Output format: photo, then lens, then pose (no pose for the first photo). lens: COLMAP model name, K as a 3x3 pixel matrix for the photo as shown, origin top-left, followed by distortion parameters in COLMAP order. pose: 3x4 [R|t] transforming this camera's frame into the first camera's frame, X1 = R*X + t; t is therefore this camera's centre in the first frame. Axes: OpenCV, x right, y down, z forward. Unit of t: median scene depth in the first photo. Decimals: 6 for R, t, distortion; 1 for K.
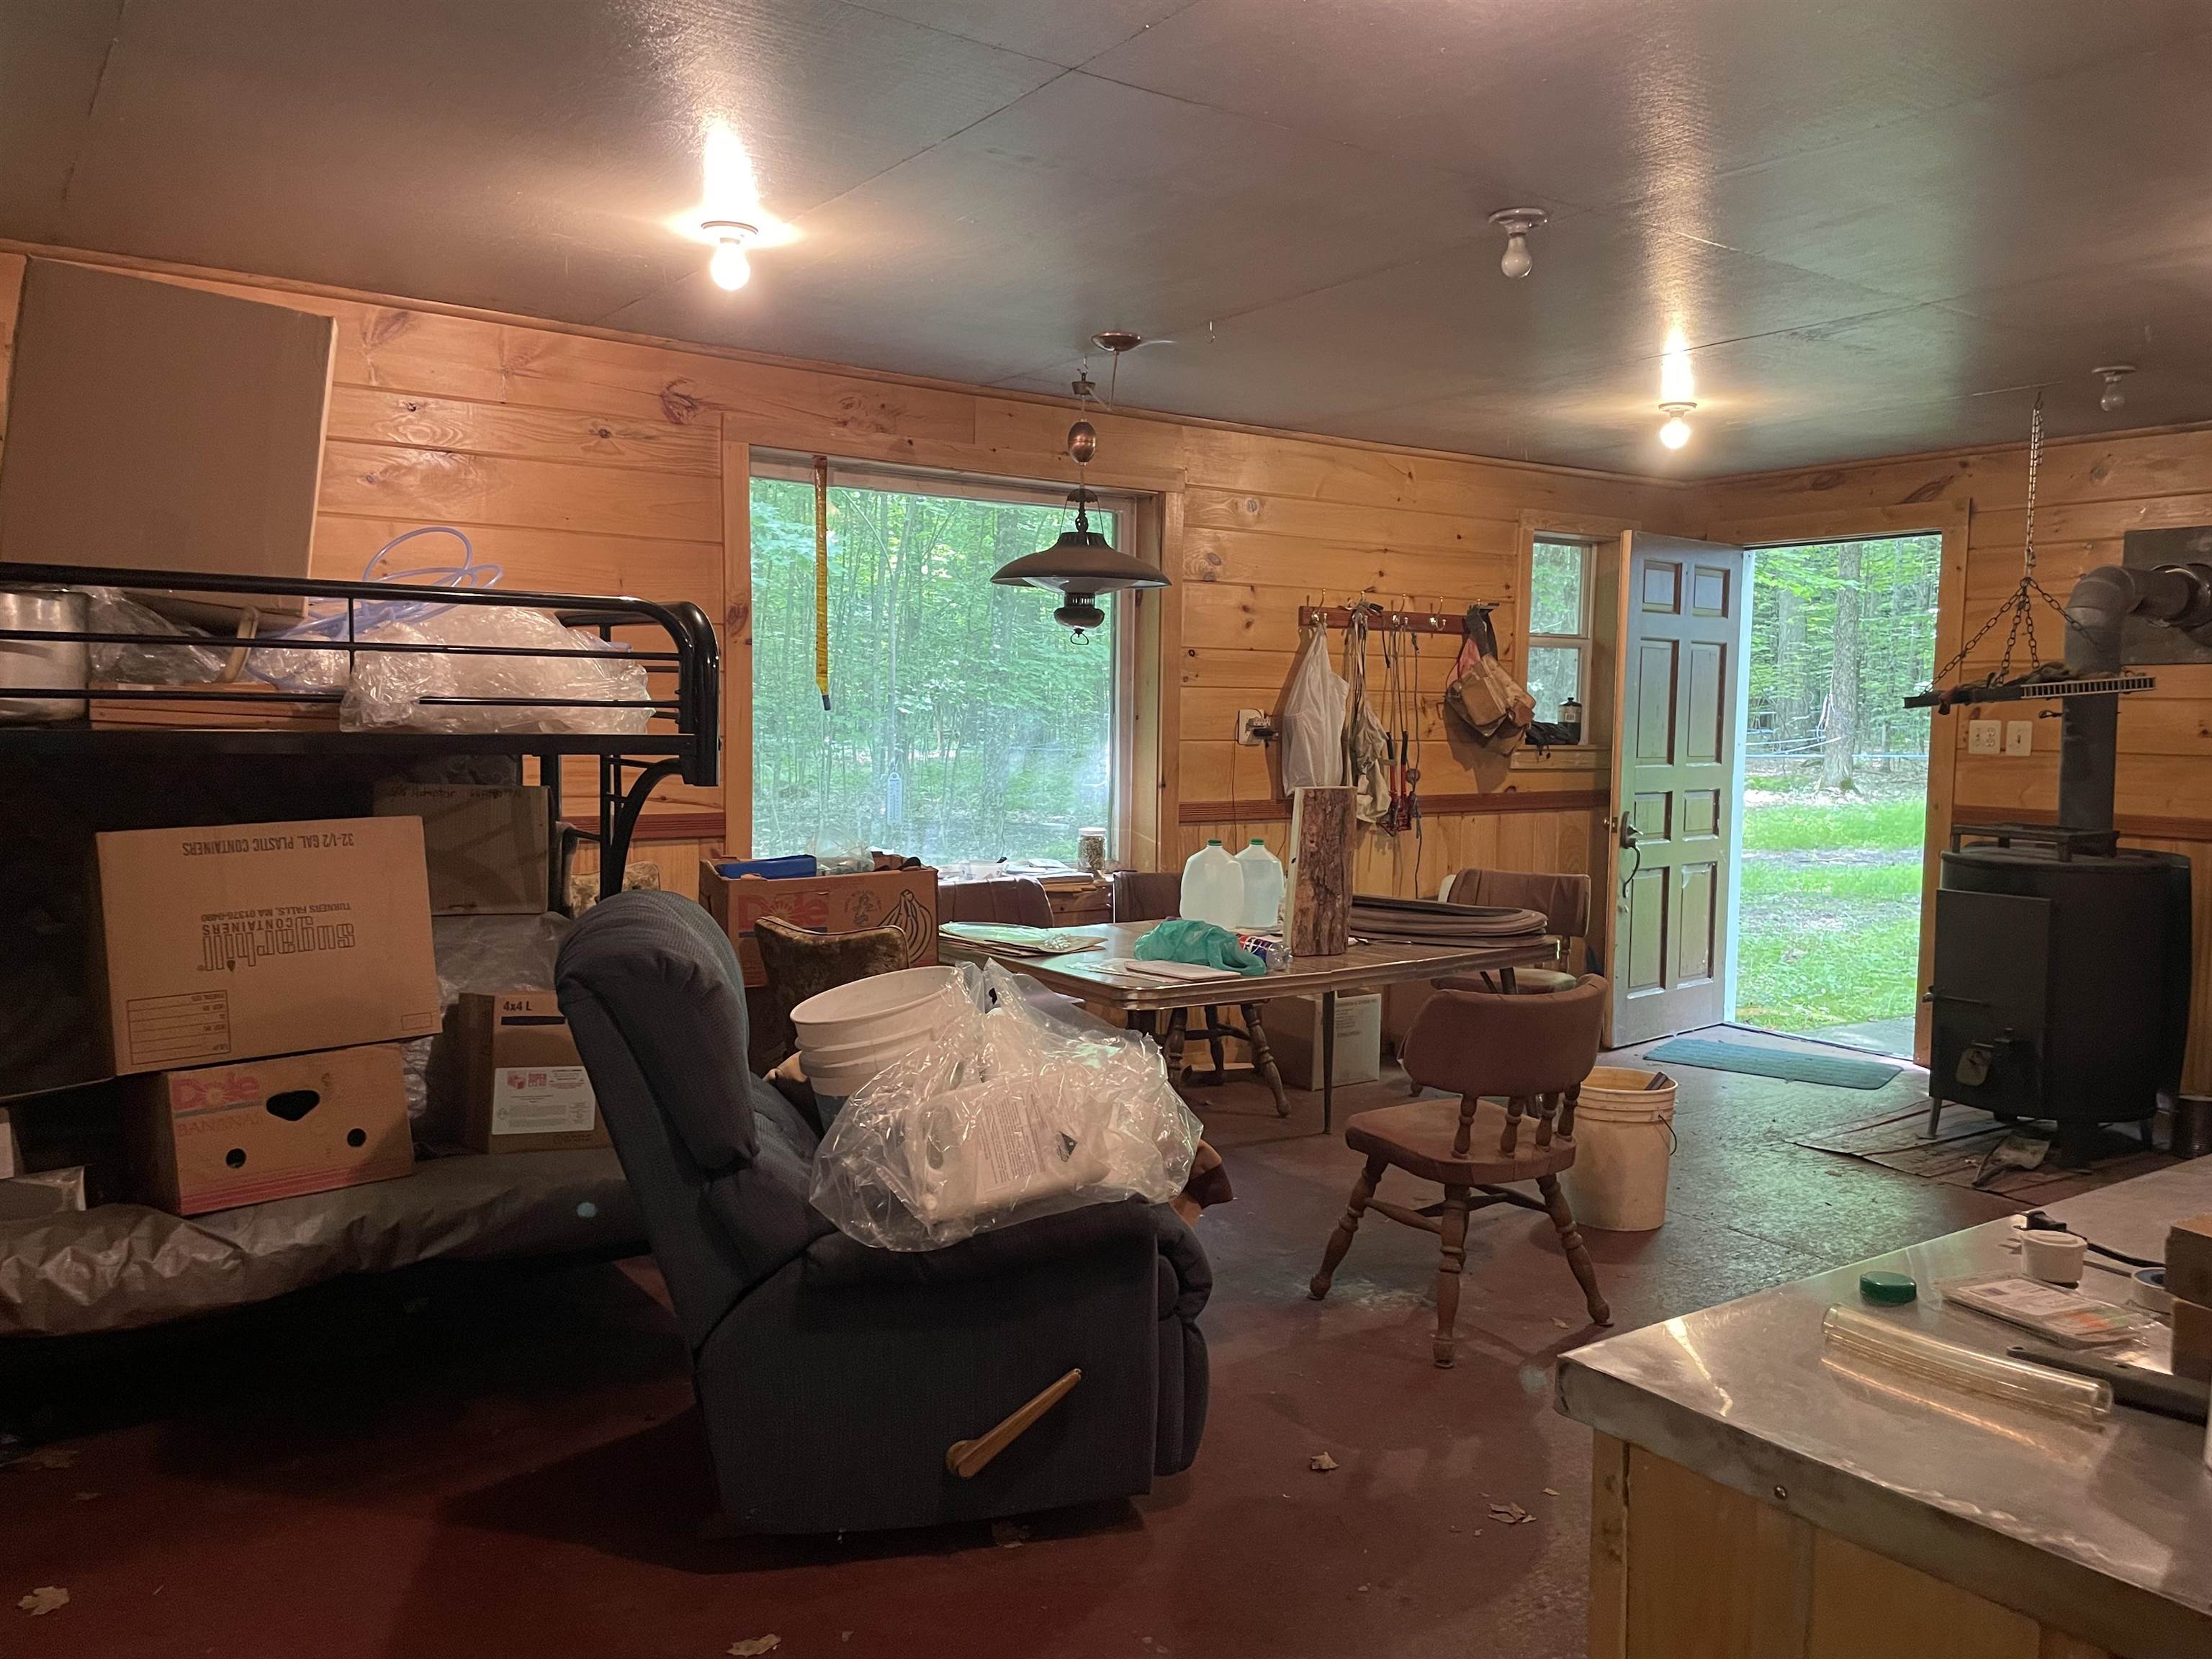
lens RADIAL K [[1670.0, 0, 1108.4], [0, 1670.0, 823.1], [0, 0, 1]] dist [0.092088, -0.117405]
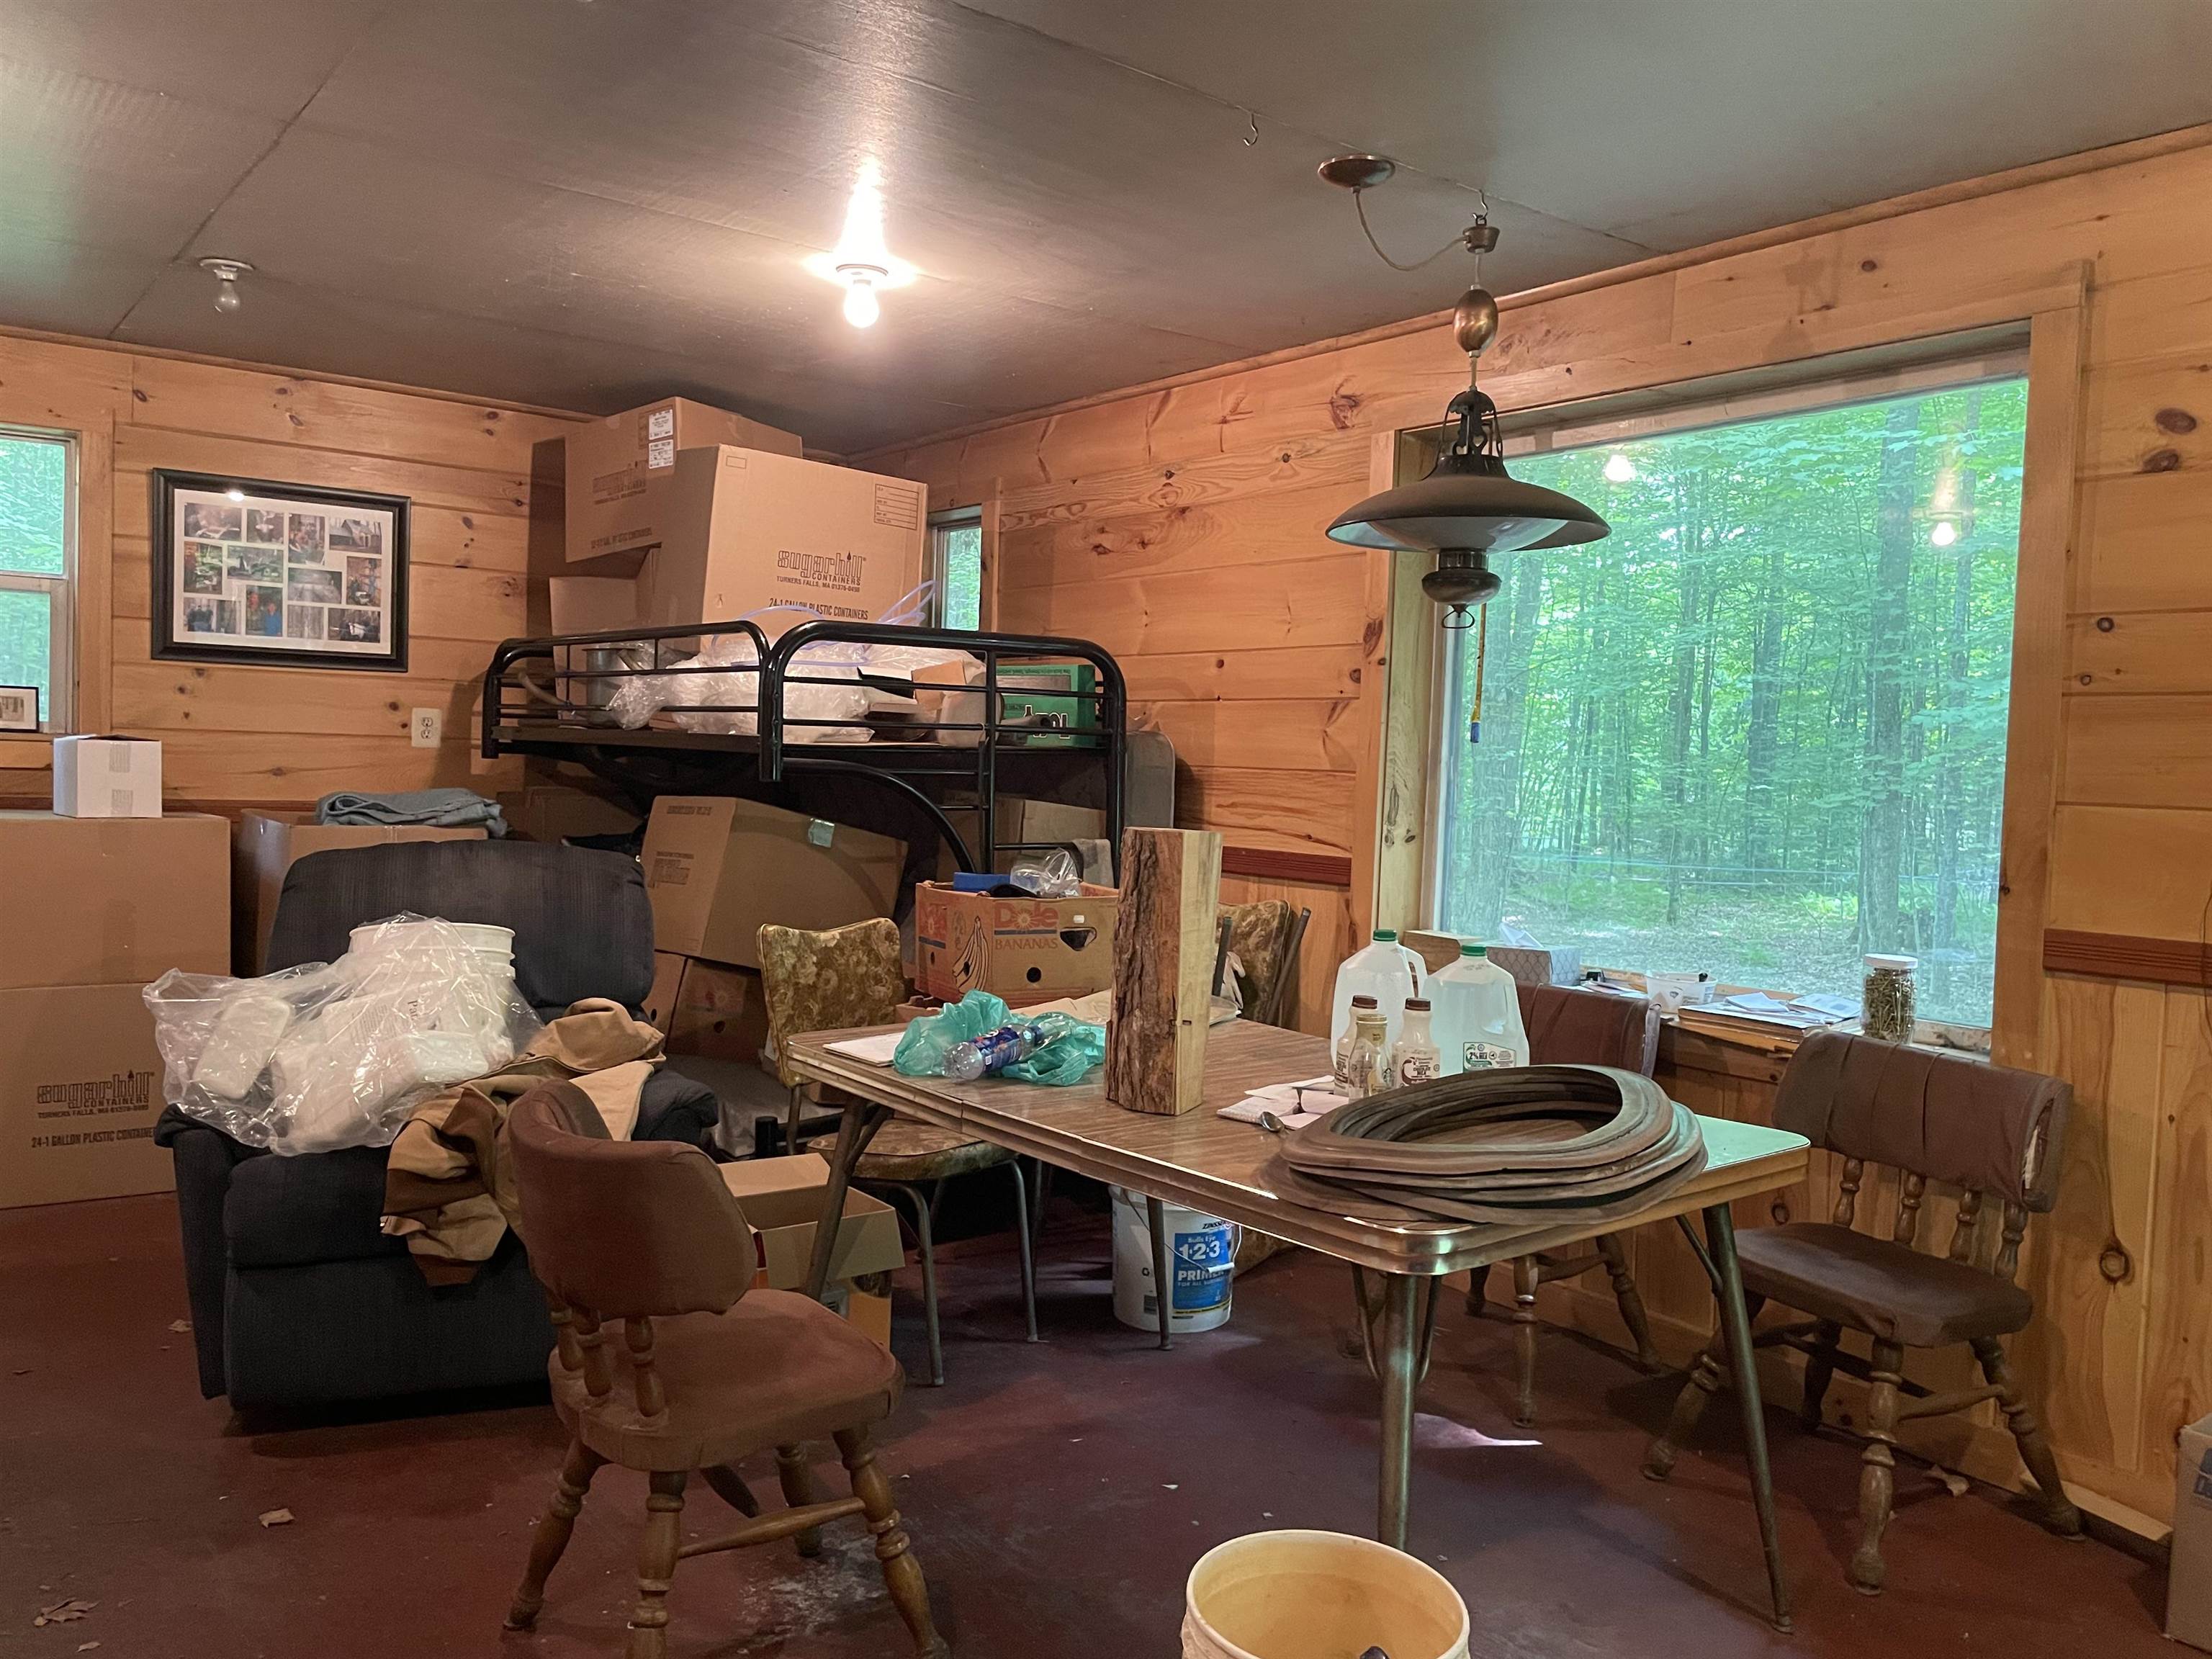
lens RADIAL K [[1670.0, 0, 1111.4], [0, 1670.0, 837.6], [0, 0, 1]] dist [0.092088, -0.117405]
pose [[0.046501, 0.032112, -0.998402, 0.513753], [-0.106677, 0.993927, 0.026999, -0.022349], [0.993206, 0.105252, 0.049644, 0.673622]]
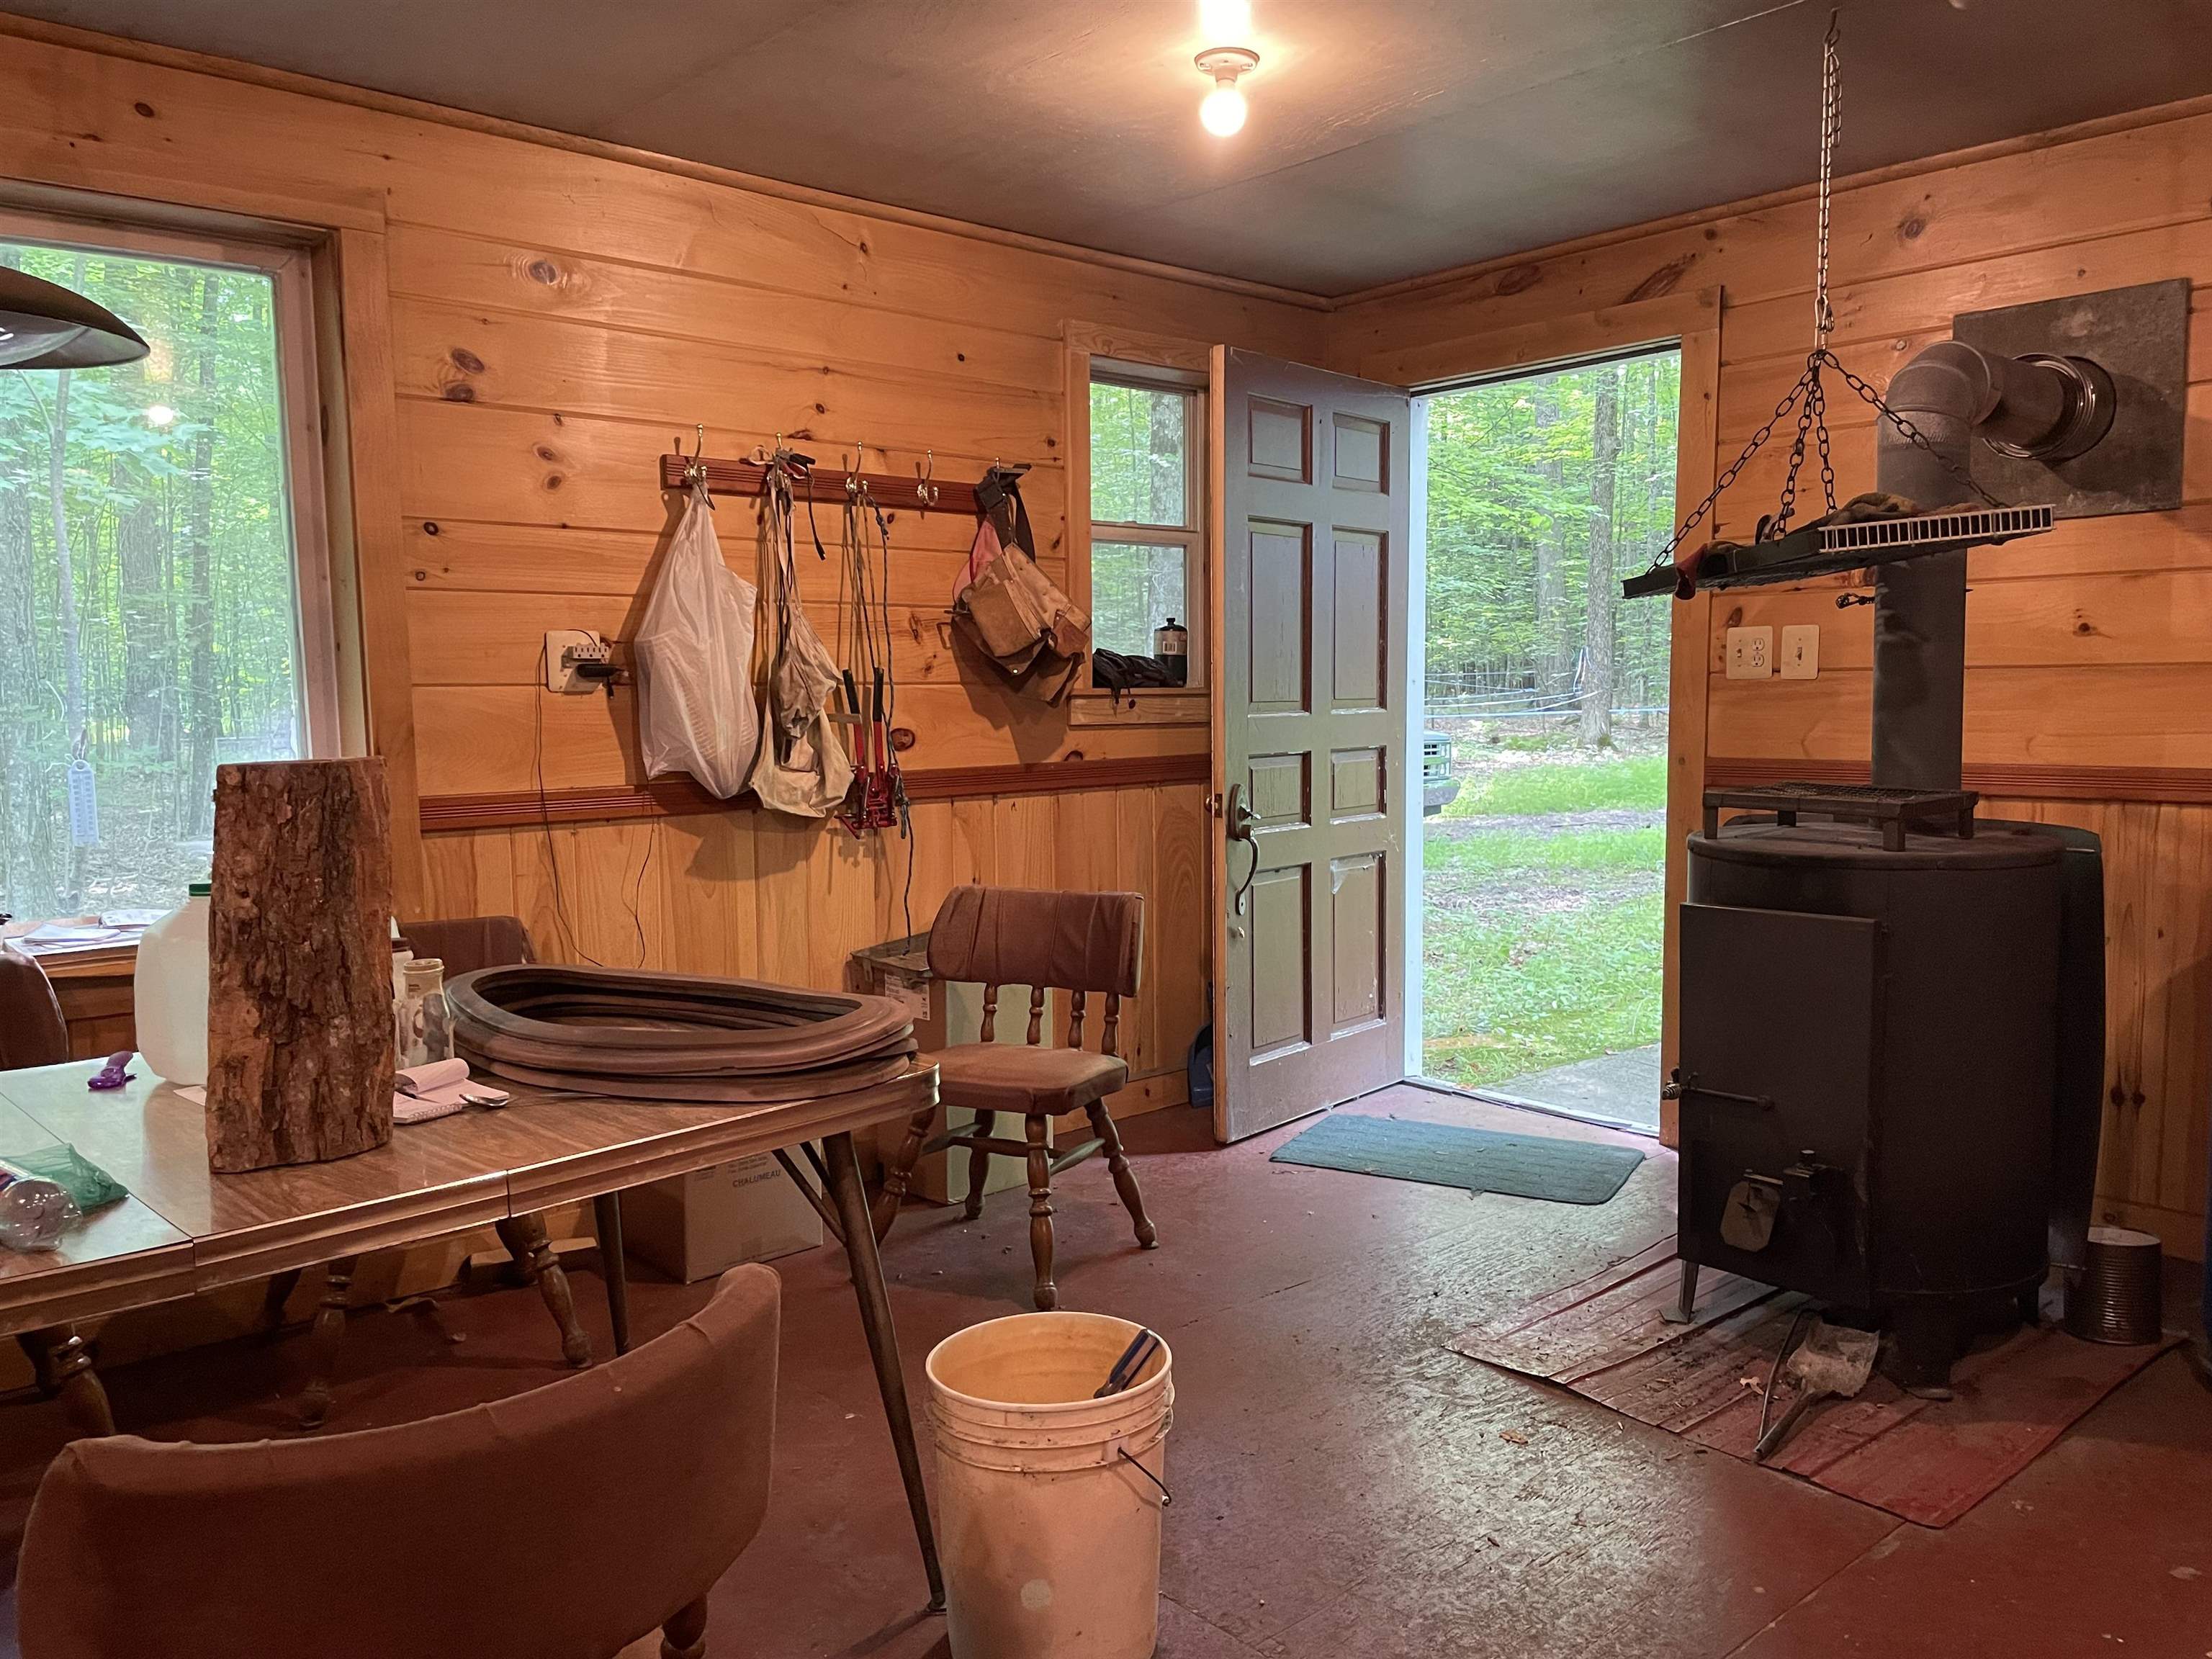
lens RADIAL K [[1670.0, 0, 1106.3], [0, 1670.0, 851.5], [0, 0, 1]] dist [0.092088, -0.117405]
pose [[0.992451, -0.039272, 0.116186, 0.198201], [0.035812, 0.998855, 0.031723, -0.003444], [-0.117299, -0.027322, 0.992721, 0.393439]]
